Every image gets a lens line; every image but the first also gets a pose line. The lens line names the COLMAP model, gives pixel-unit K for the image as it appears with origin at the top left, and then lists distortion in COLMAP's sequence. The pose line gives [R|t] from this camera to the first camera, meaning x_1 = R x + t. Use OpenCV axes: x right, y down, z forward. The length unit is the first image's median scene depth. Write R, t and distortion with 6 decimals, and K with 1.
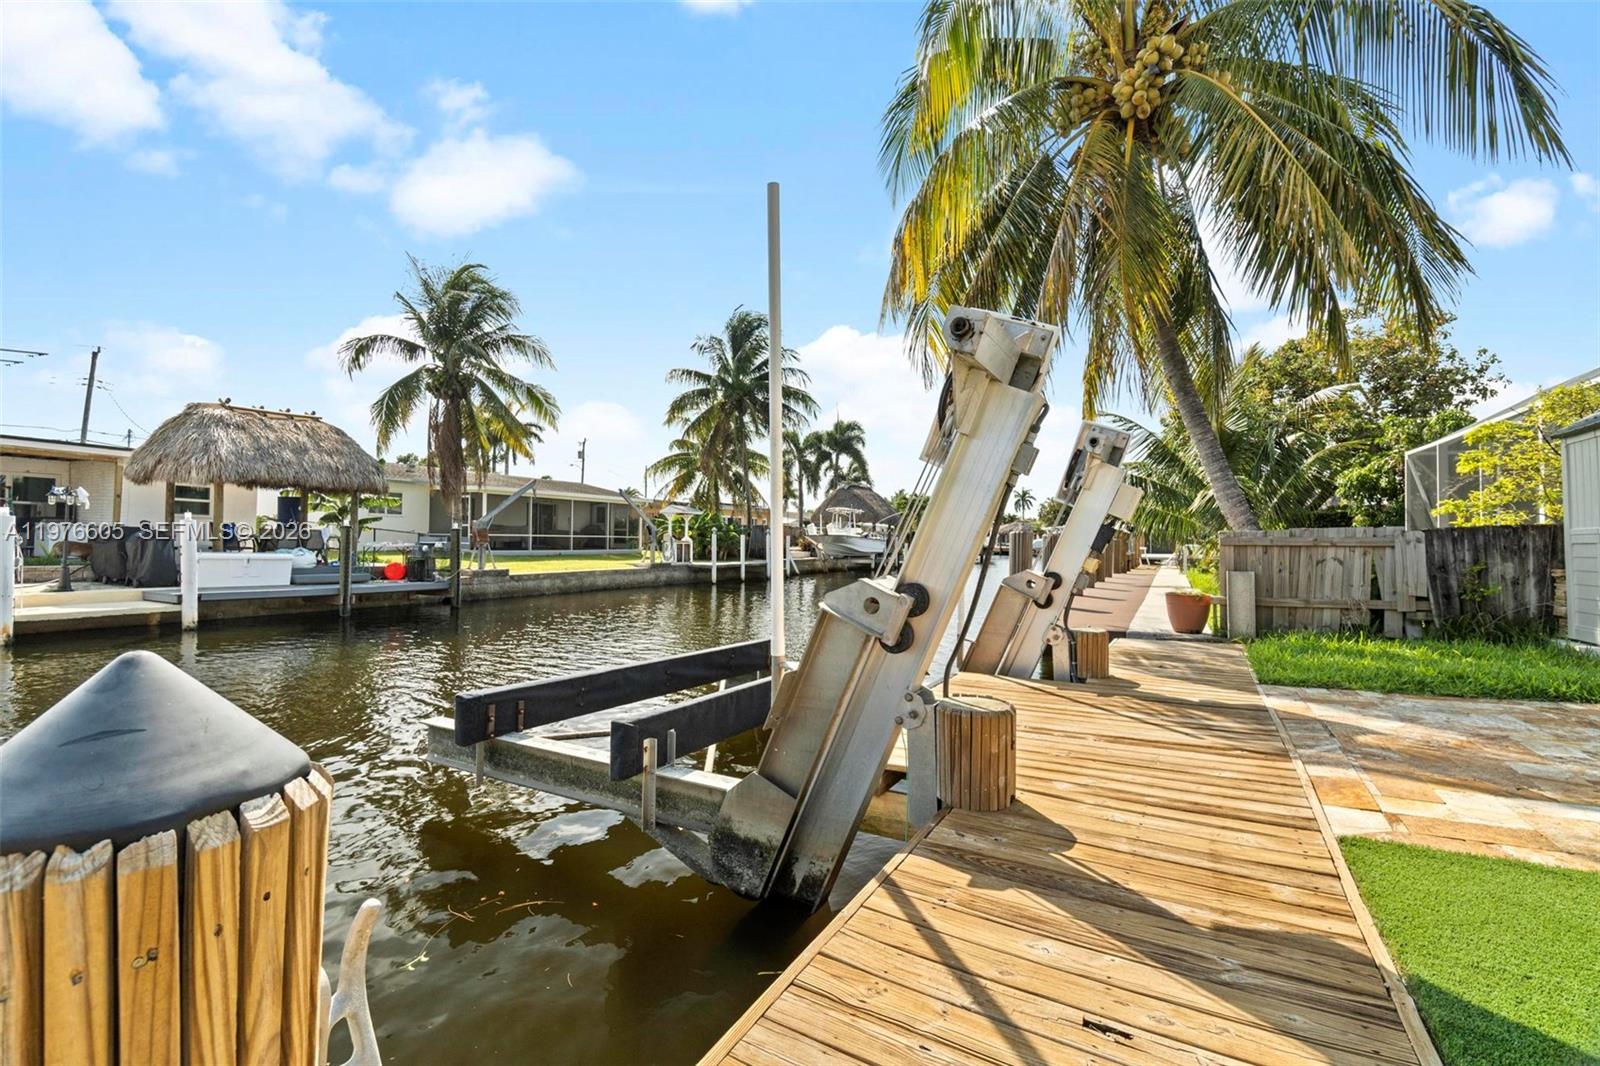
lens RADIAL K [[688.6, 0, 783.0], [0, 688.6, 529.2], [0, 0, 1]] dist [-0.003943, 0.000227]
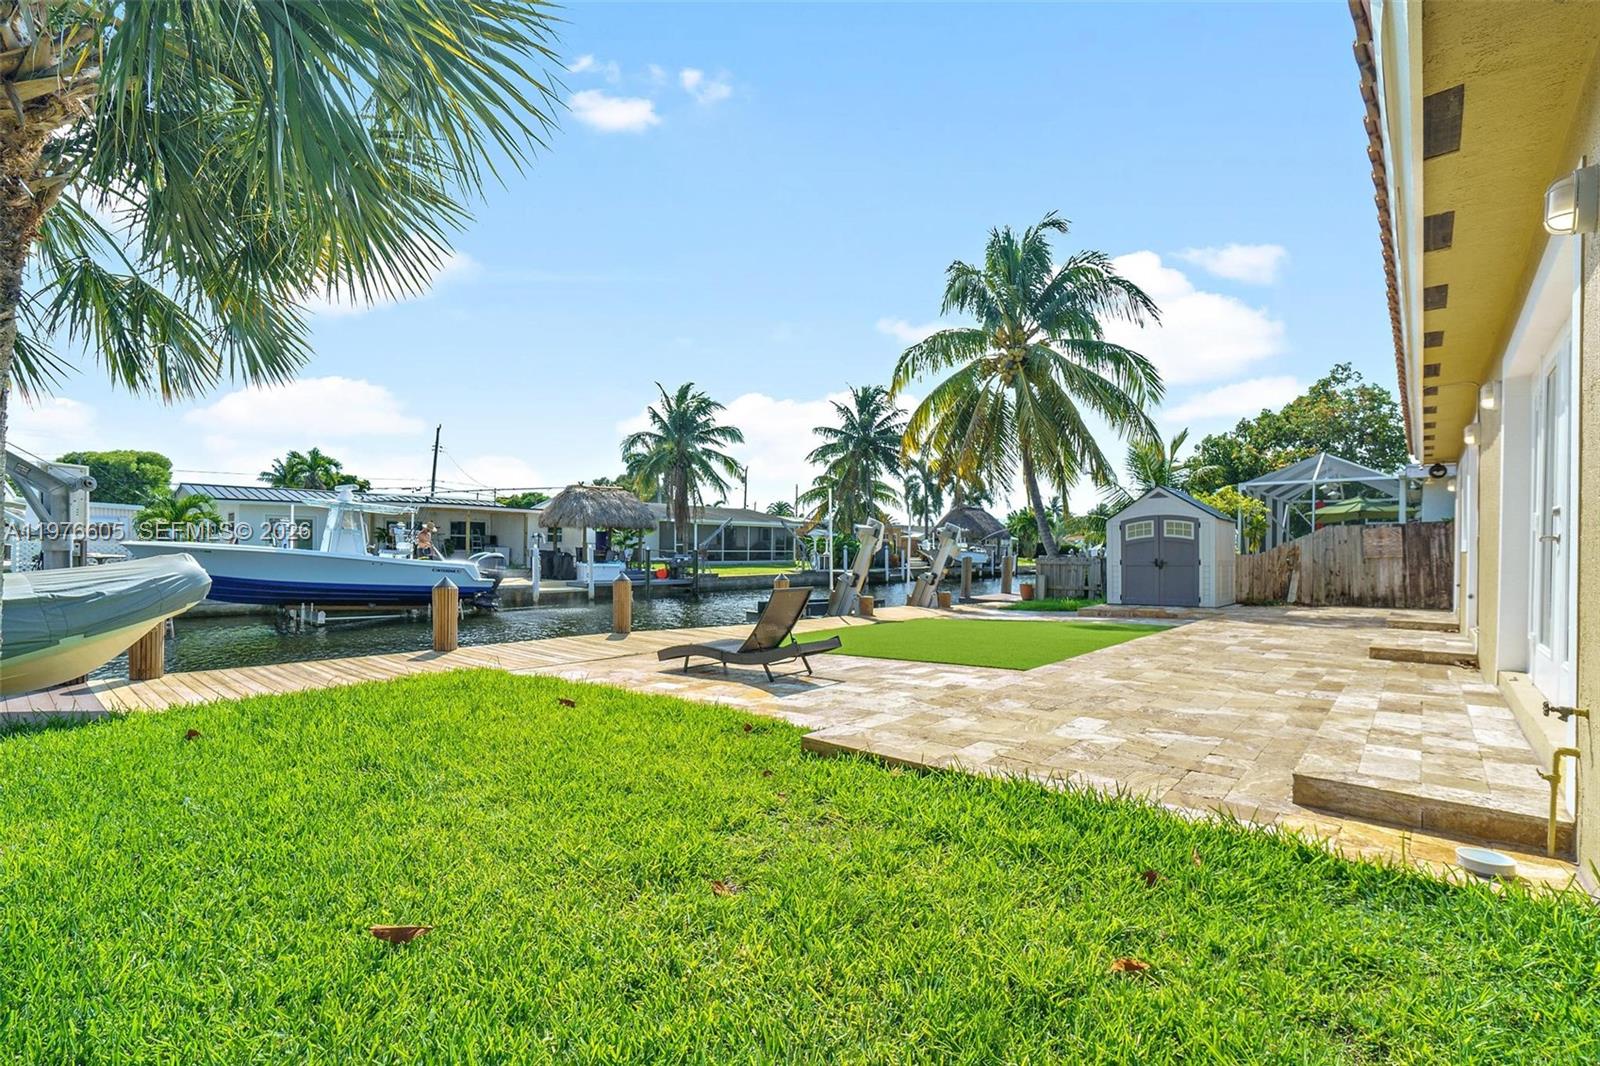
lens RADIAL K [[688.4, 0, 787.4], [0, 688.4, 537.4], [0, 0, 1]] dist [-0.003245, 0.000434]
pose [[0.978544, -0.003784, -0.206001, 0.095371], [0.003910, 0.999992, 0.000205, -0.024956], [0.205999, -0.001006, 0.978552, -0.525894]]
